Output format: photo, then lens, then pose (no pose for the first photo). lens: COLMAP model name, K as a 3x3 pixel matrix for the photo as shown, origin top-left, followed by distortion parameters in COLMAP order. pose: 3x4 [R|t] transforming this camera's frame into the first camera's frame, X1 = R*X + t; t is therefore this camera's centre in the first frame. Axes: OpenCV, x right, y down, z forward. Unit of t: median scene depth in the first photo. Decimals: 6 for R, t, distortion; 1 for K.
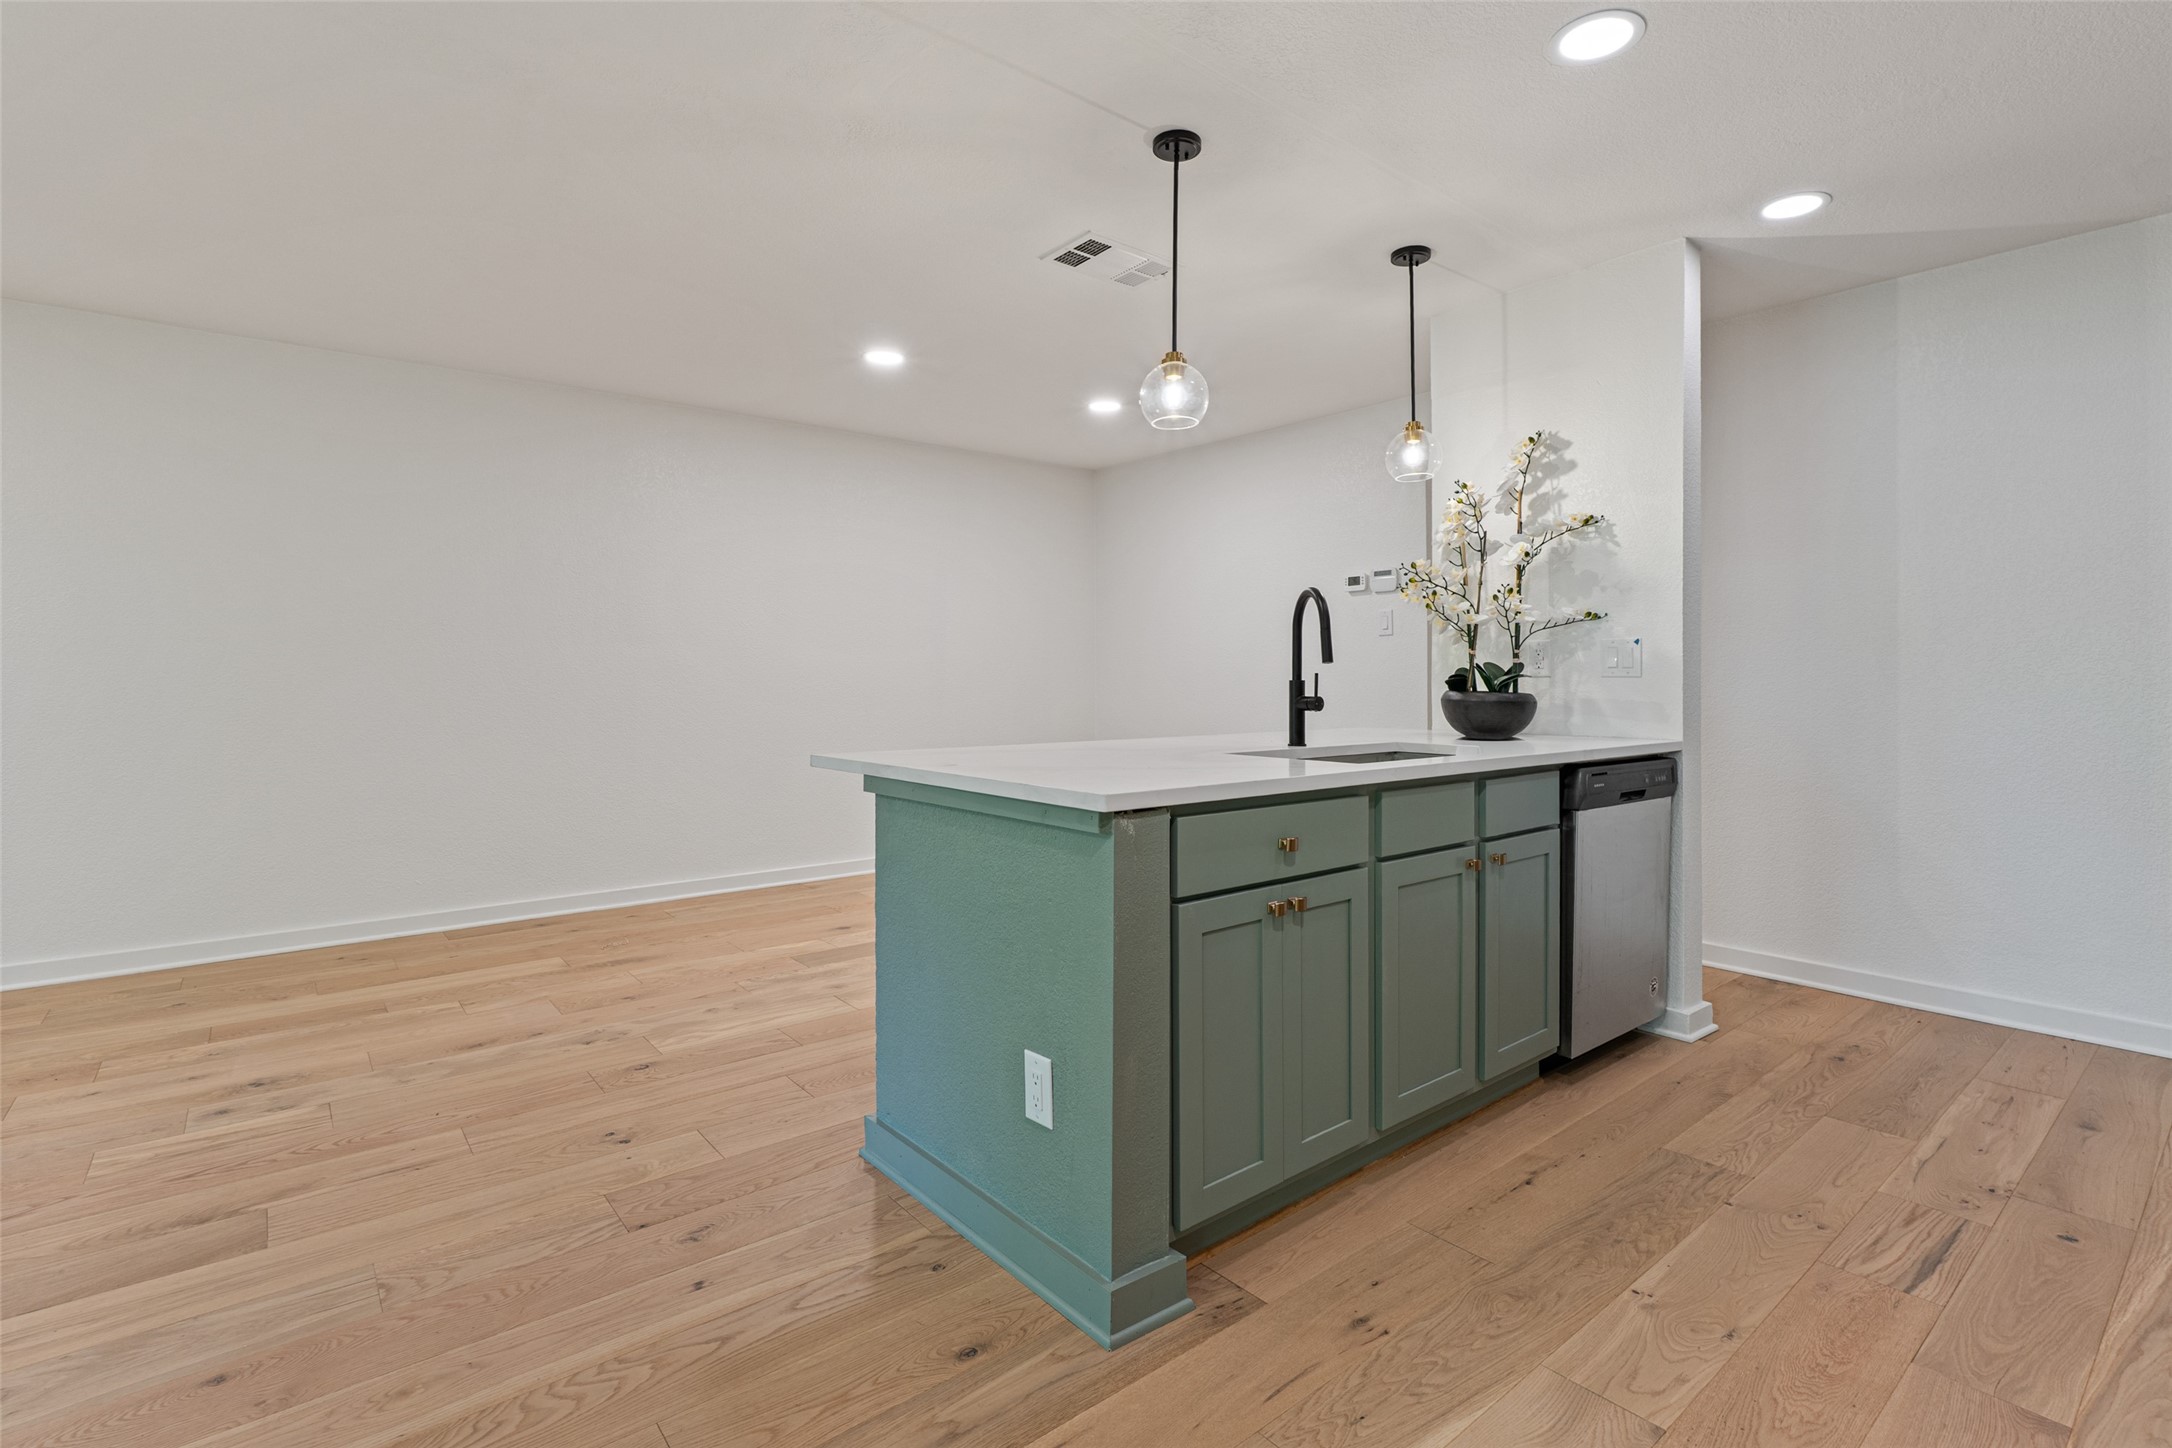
lens RADIAL K [[1016.6, 0, 1066.7], [0, 1016.6, 682.6], [0, 0, 1]] dist [-0.011777, 0.001417]
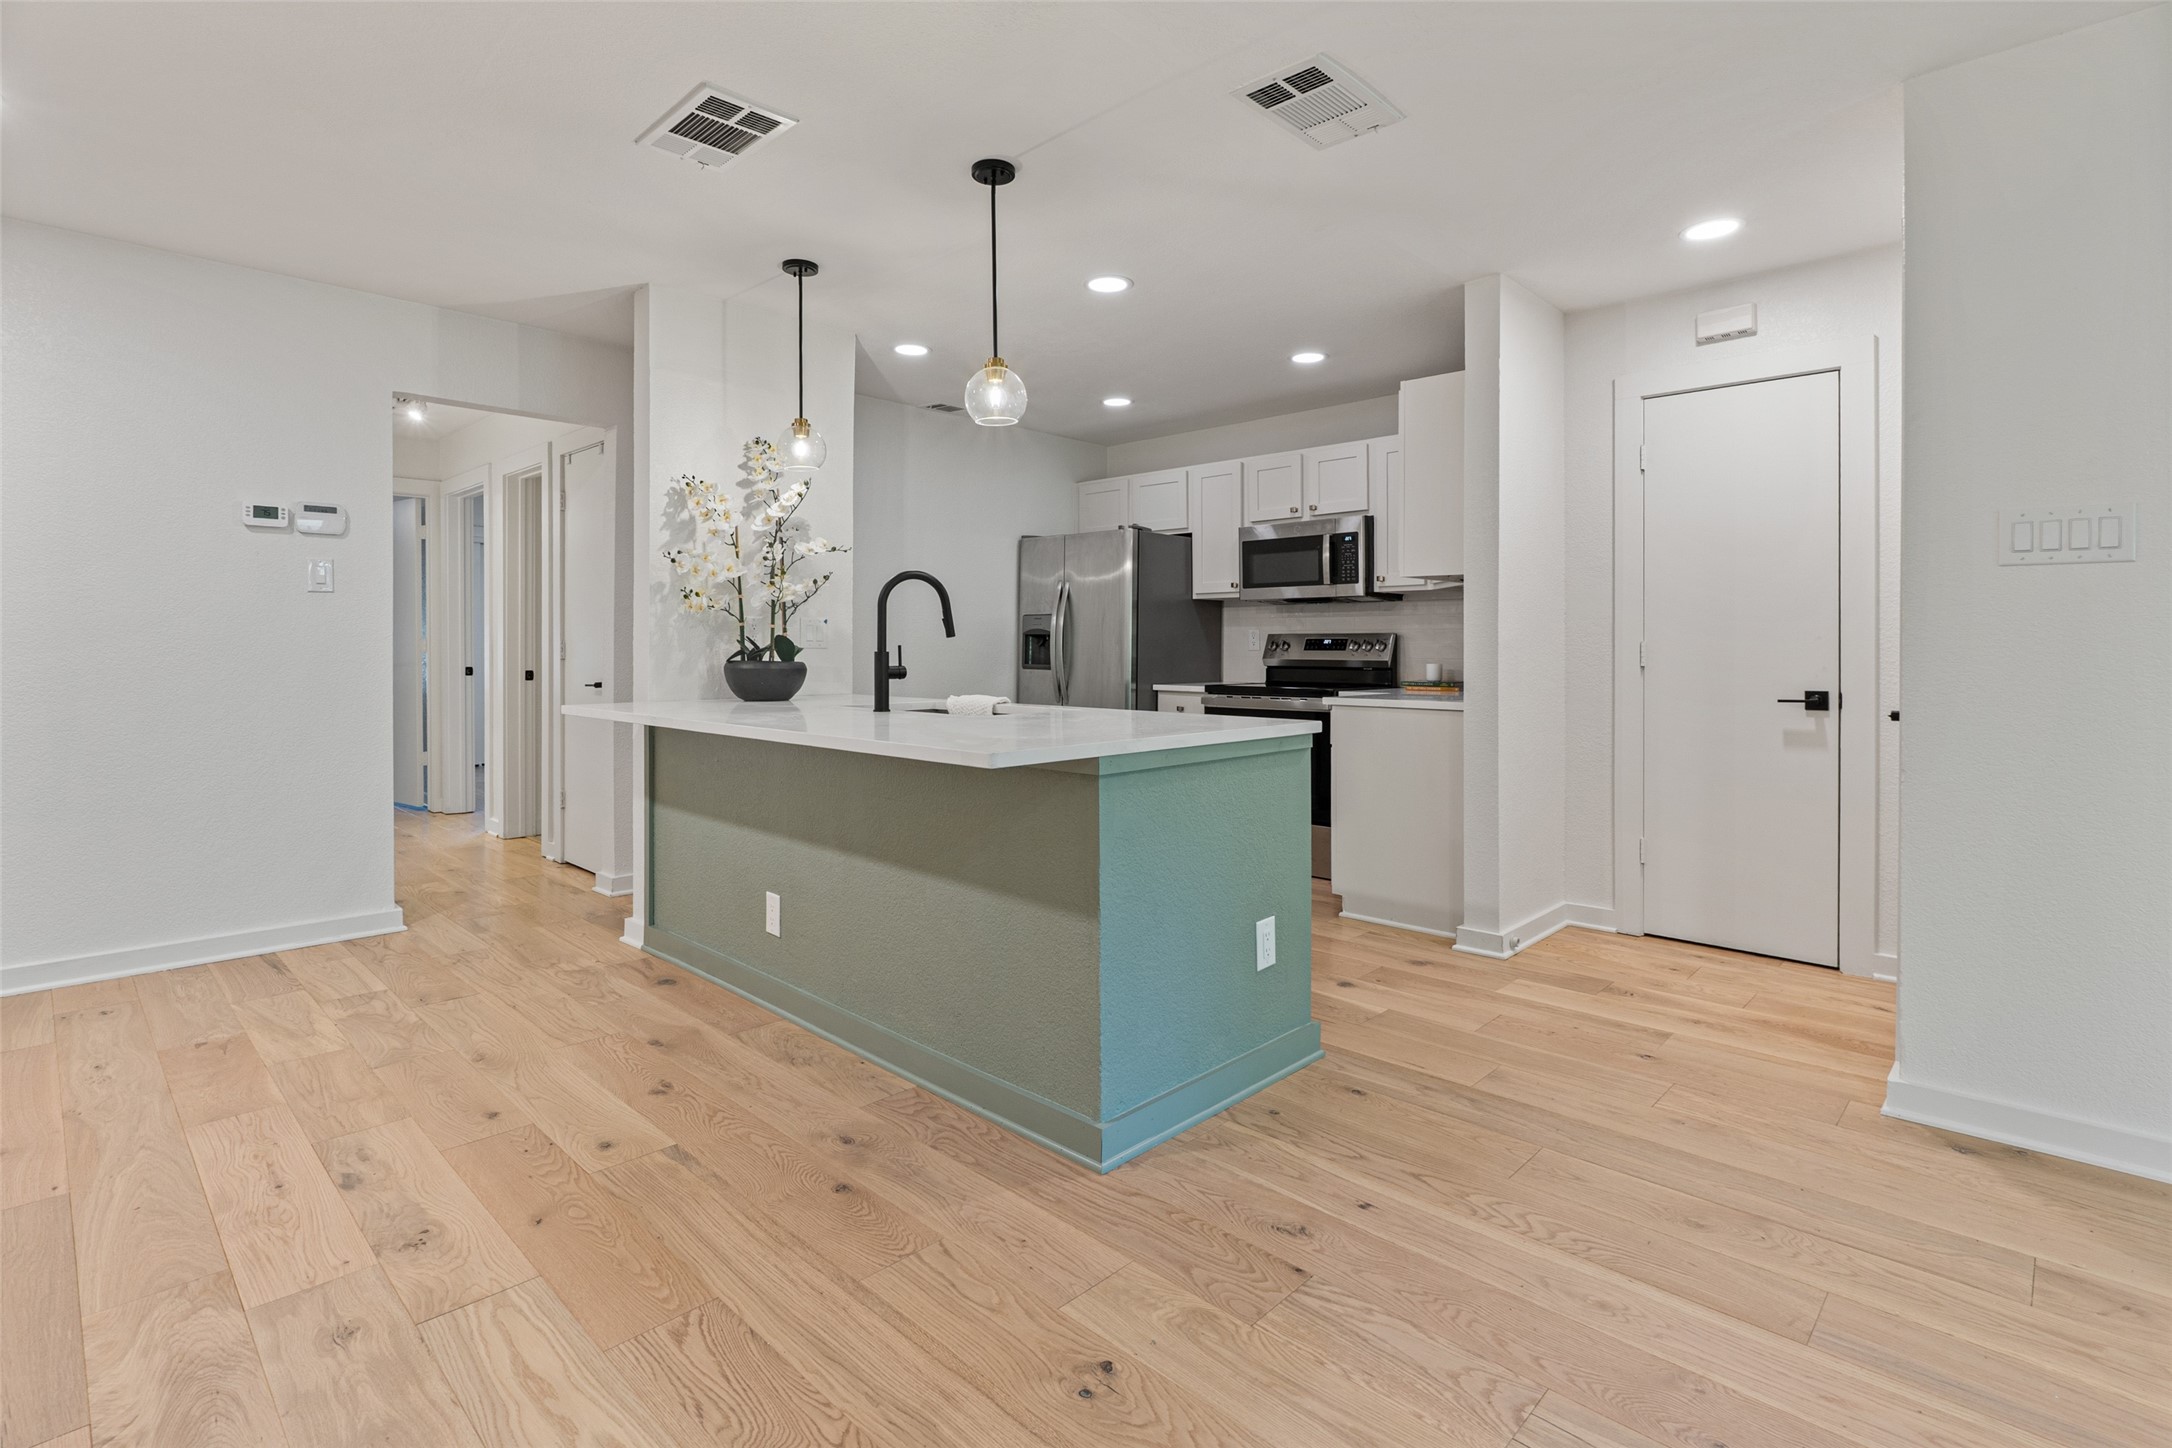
lens RADIAL K [[1016.6, 0, 1105.2], [0, 1016.6, 657.7], [0, 0, 1]] dist [-0.011777, 0.001417]
pose [[-0.149932, -0.005731, 0.988680, -0.959767], [0.002410, 0.999978, 0.006162, -0.002223], [-0.988693, 0.003306, -0.149915, 0.992076]]
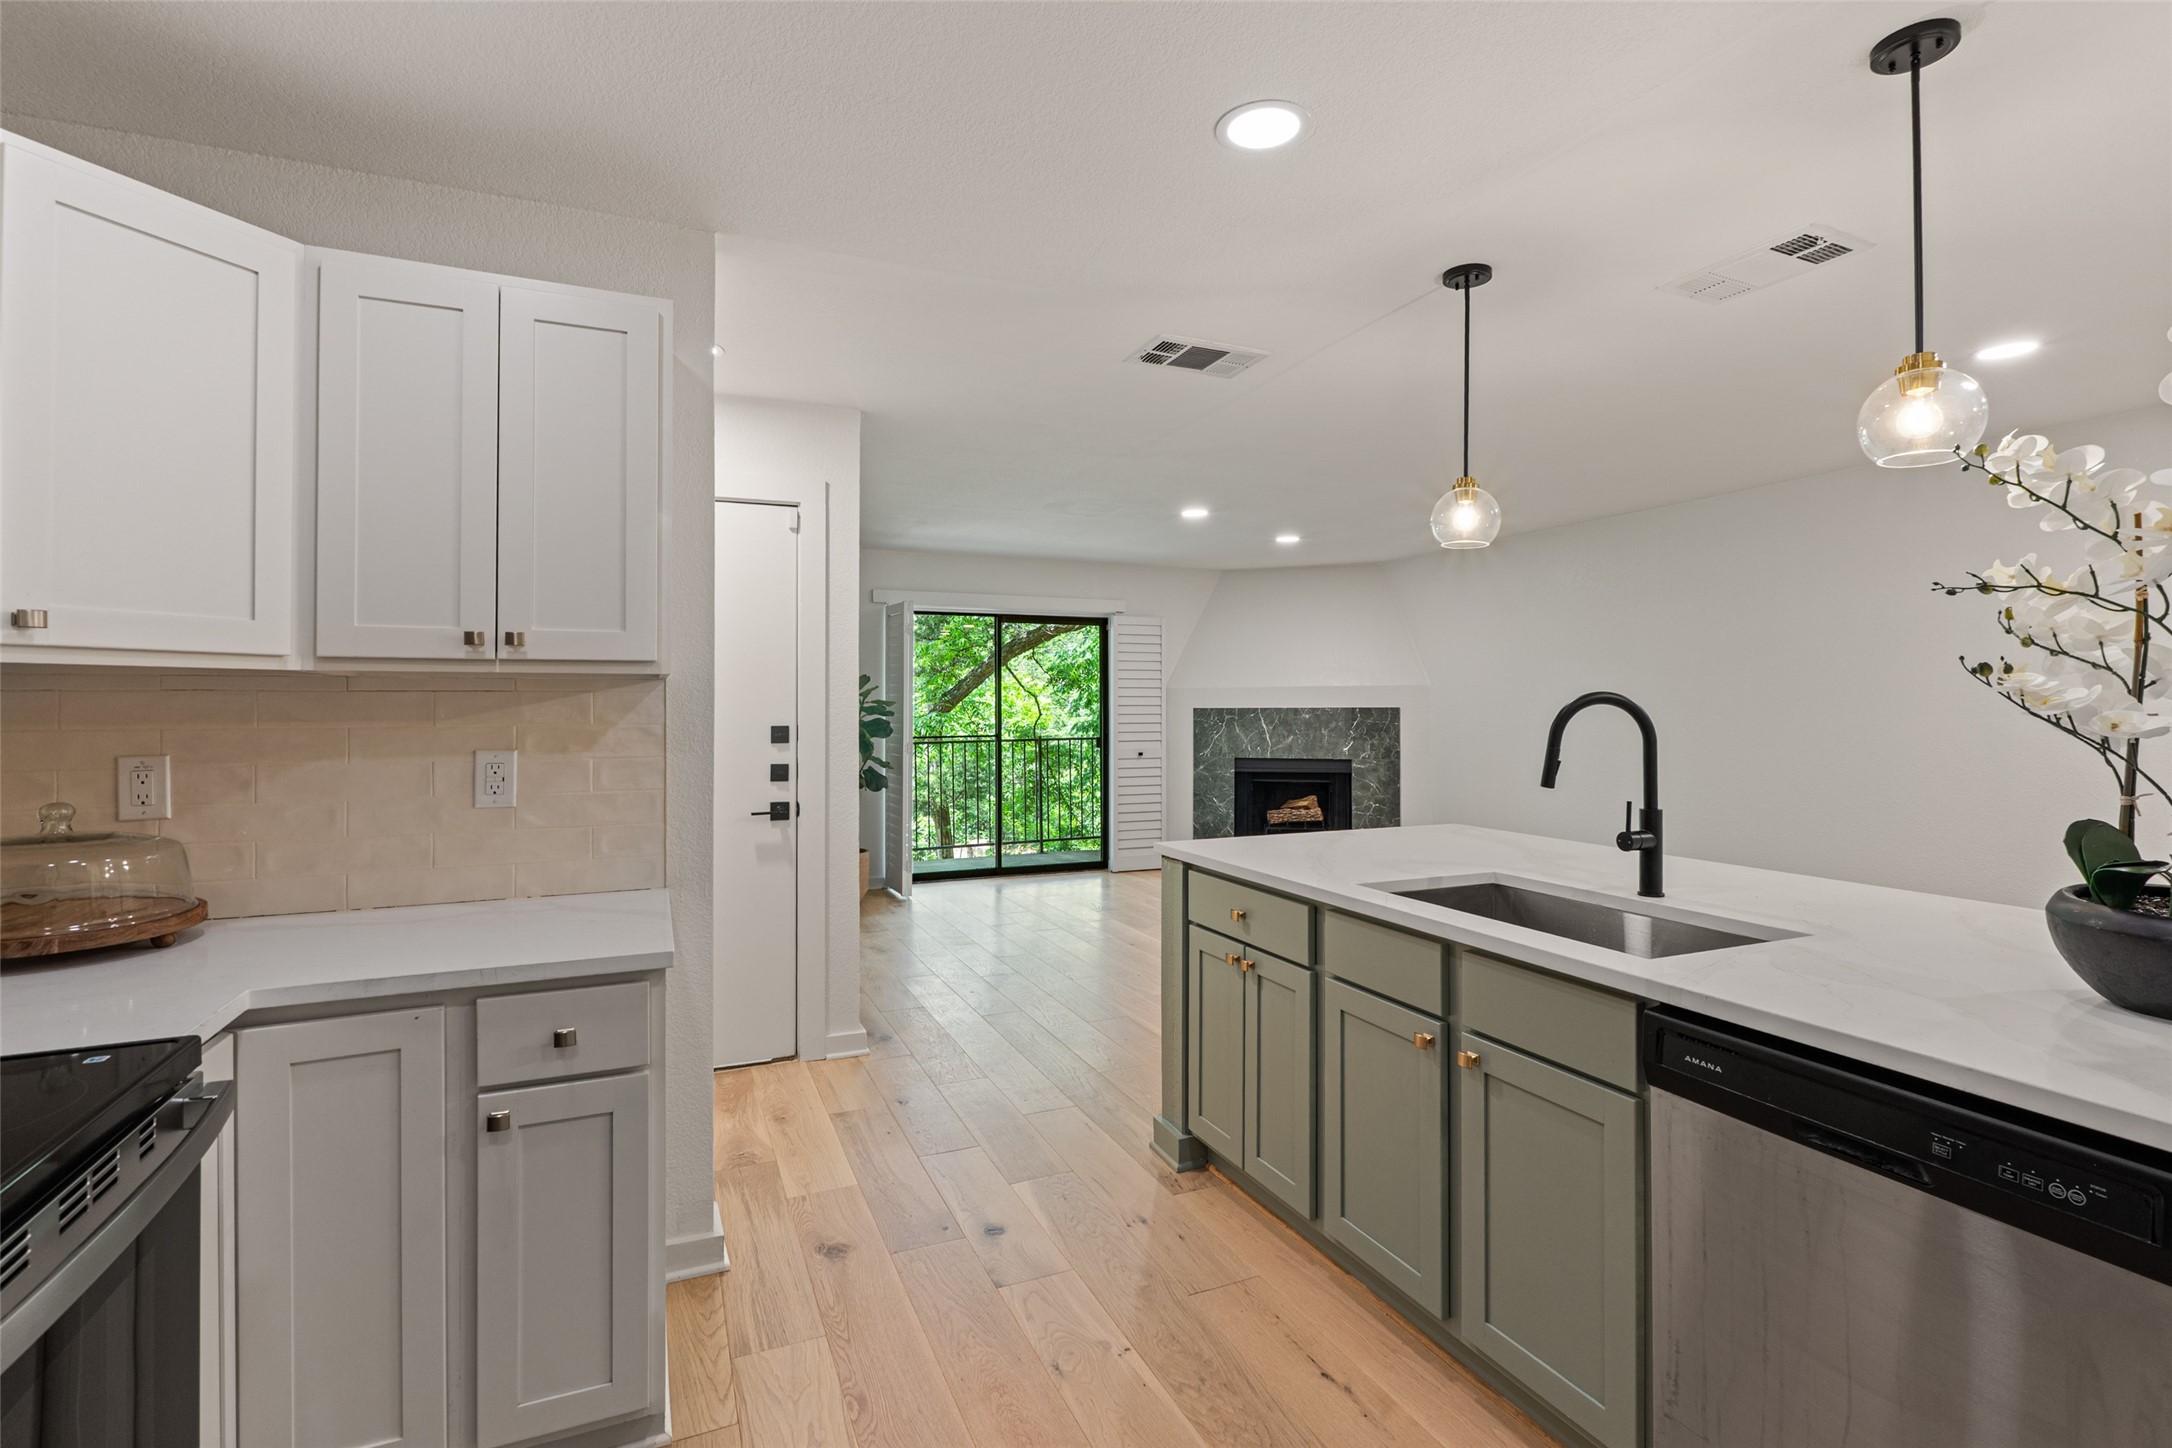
lens RADIAL K [[1016.6, 0, 1089.4], [0, 1016.6, 694.1], [0, 0, 1]] dist [-0.011777, 0.001417]
pose [[-0.265146, -0.007617, -0.964178, 1.145499], [0.000571, 0.999967, -0.008057, -0.089138], [0.964208, -0.002686, -0.265133, 0.857354]]
